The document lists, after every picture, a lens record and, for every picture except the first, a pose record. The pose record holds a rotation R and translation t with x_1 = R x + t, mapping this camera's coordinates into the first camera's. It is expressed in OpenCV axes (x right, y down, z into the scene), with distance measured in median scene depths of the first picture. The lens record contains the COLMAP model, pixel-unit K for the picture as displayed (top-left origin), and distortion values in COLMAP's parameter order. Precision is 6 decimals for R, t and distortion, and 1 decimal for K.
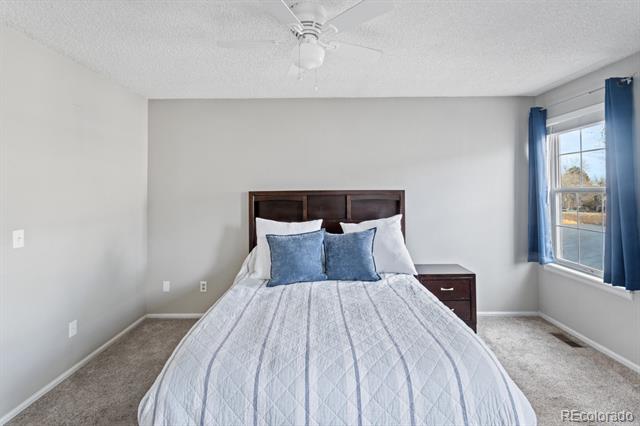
lens RADIAL K [[312.8, 0, 319.8], [0, 312.8, 184.3], [0, 0, 1]] dist [-0.001881, 0.000059]
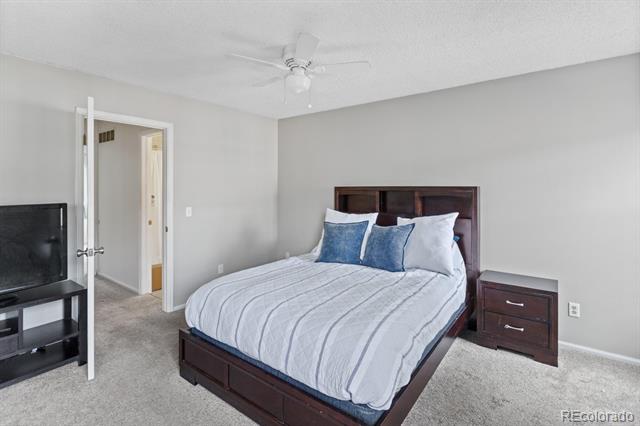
lens RADIAL K [[312.8, 0, 314.5], [0, 312.8, 187.3], [0, 0, 1]] dist [-0.001881, 0.000059]
pose [[0.788171, 0.007849, -0.615406, 0.500337], [0.007395, 0.999726, 0.022222, -0.003487], [0.615412, -0.022065, 0.787897, 0.002961]]
